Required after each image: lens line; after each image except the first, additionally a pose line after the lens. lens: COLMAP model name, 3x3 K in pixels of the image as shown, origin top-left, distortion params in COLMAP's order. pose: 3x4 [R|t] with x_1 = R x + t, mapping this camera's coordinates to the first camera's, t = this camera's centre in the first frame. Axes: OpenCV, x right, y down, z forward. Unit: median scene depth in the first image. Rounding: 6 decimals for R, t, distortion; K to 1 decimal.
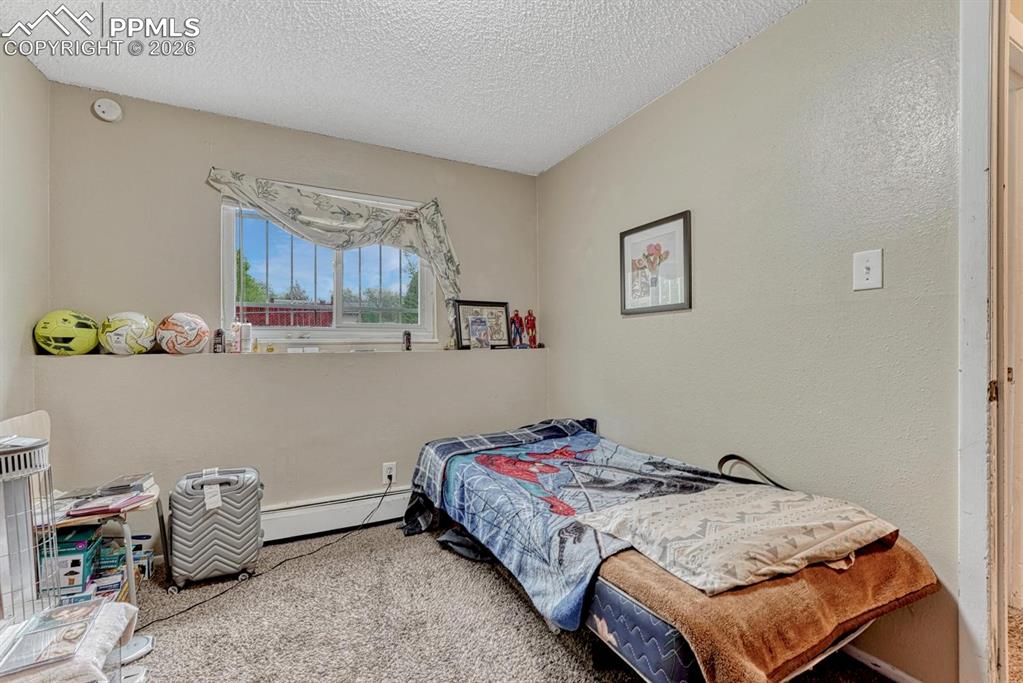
lens RADIAL K [[436.8, 0, 510.7], [0, 436.8, 343.2], [0, 0, 1]] dist [-0.002615, -0.000213]
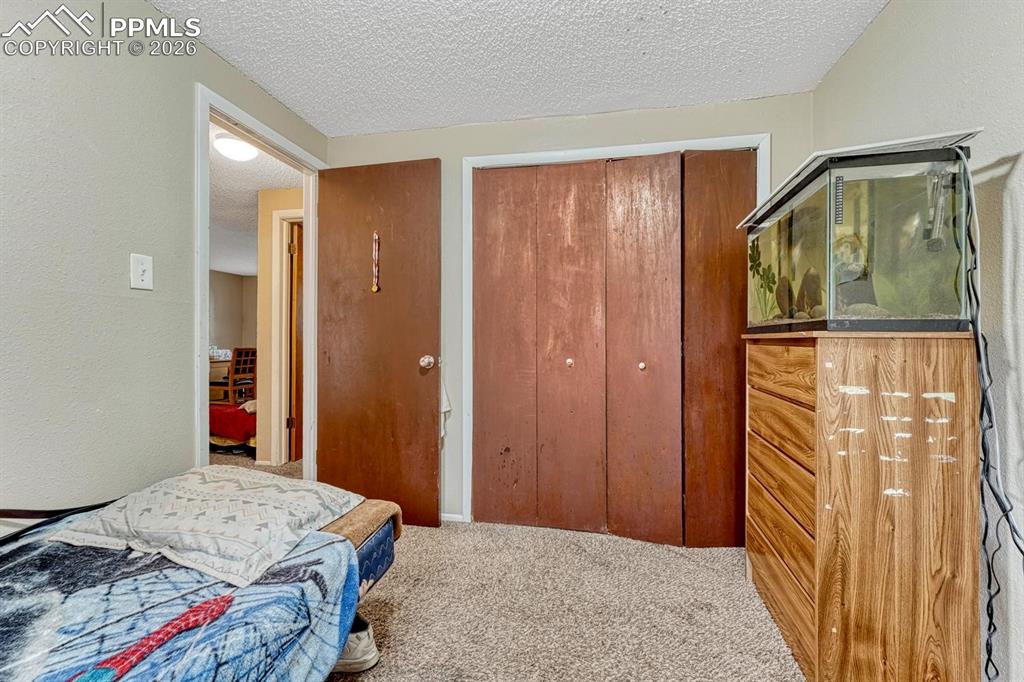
lens RADIAL K [[437.2, 0, 510.6], [0, 437.2, 337.1], [0, 0, 1]] dist [-0.002615, -0.000213]
pose [[-0.764440, 0.001872, 0.644692, -0.433930], [0.006742, 0.999964, 0.005090, -0.000386], [-0.644660, 0.008237, -0.764425, 0.862542]]
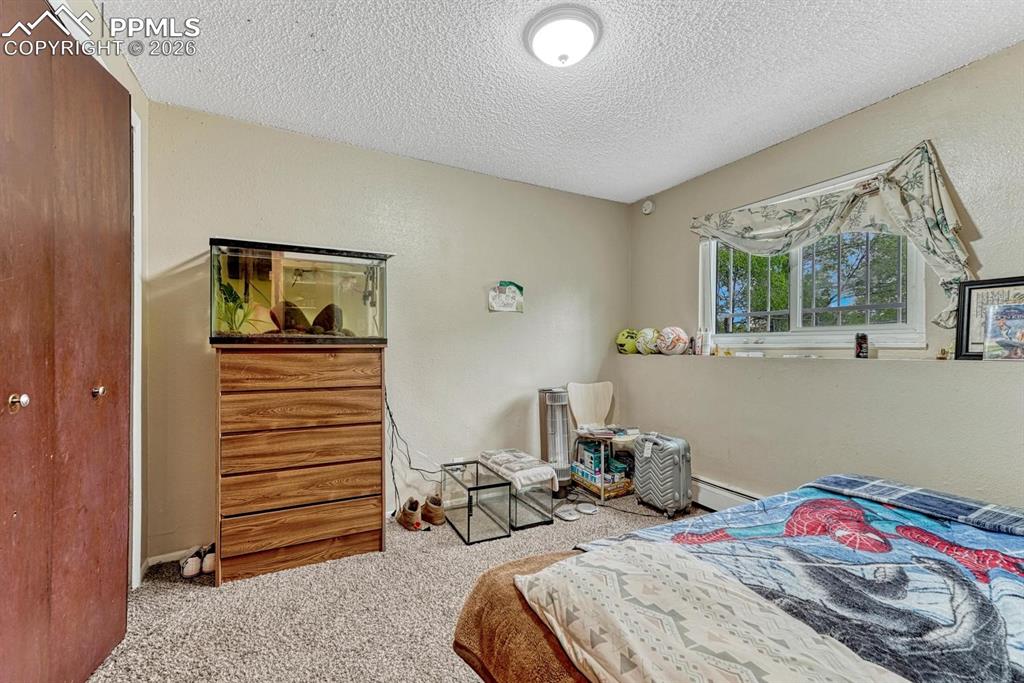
lens RADIAL K [[437.2, 0, 511.5], [0, 437.2, 345.4], [0, 0, 1]] dist [-0.002615, -0.000213]
pose [[-0.007875, -0.002019, -0.999967, 0.714642], [-0.007056, 0.999973, -0.001963, -0.000296], [0.999944, 0.007041, -0.007889, 0.466576]]
